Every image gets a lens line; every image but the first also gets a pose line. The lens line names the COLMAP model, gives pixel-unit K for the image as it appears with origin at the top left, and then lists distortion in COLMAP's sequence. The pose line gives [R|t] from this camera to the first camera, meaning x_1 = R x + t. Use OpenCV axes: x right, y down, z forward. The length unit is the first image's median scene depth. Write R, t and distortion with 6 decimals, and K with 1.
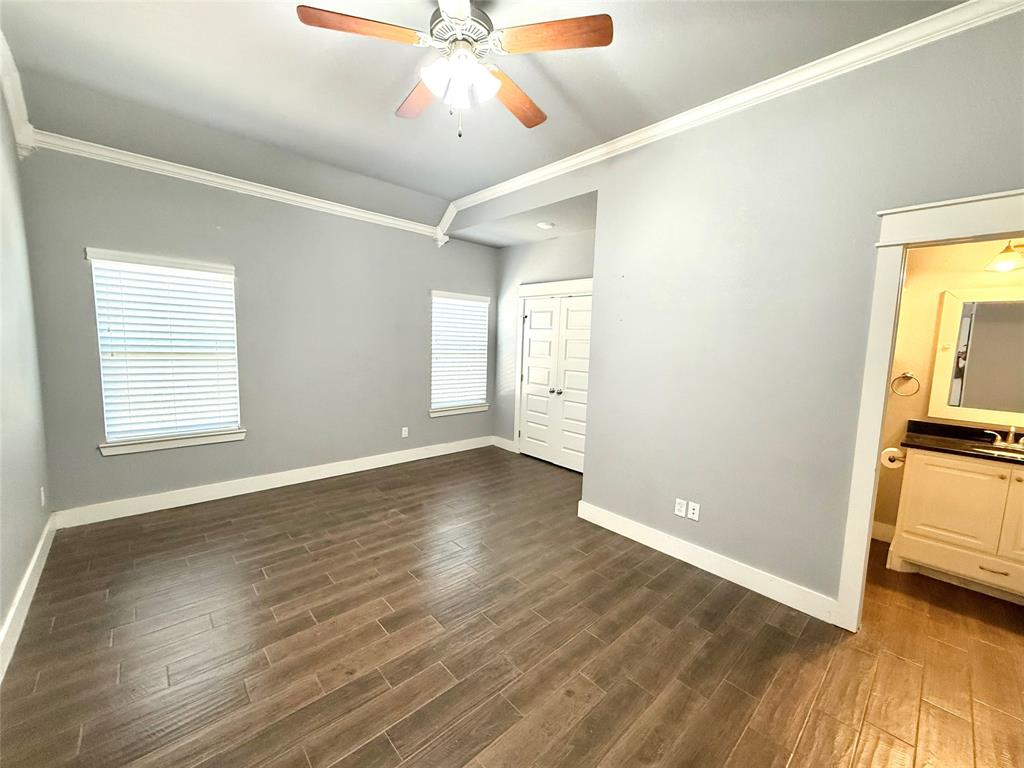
lens RADIAL K [[409.1, 0, 509.3], [0, 409.1, 383.4], [0, 0, 1]] dist [0.002926, 0.000328]
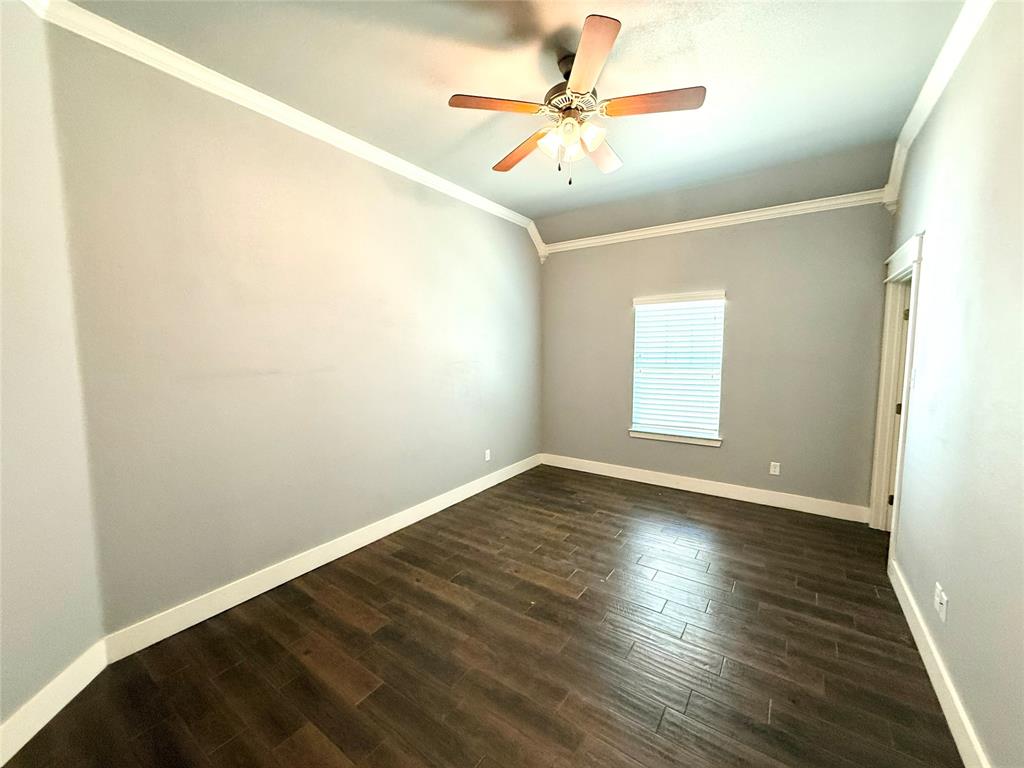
lens RADIAL K [[385.2, 0, 512.0], [0, 385.2, 384.0], [0, 0, 1]] dist [-0.000671, -0.000066]
pose [[0.249922, 0.050950, -0.966924, 0.483413], [-0.089607, 0.995546, 0.029297, -0.030275], [0.964111, 0.079321, 0.253375, 0.432614]]
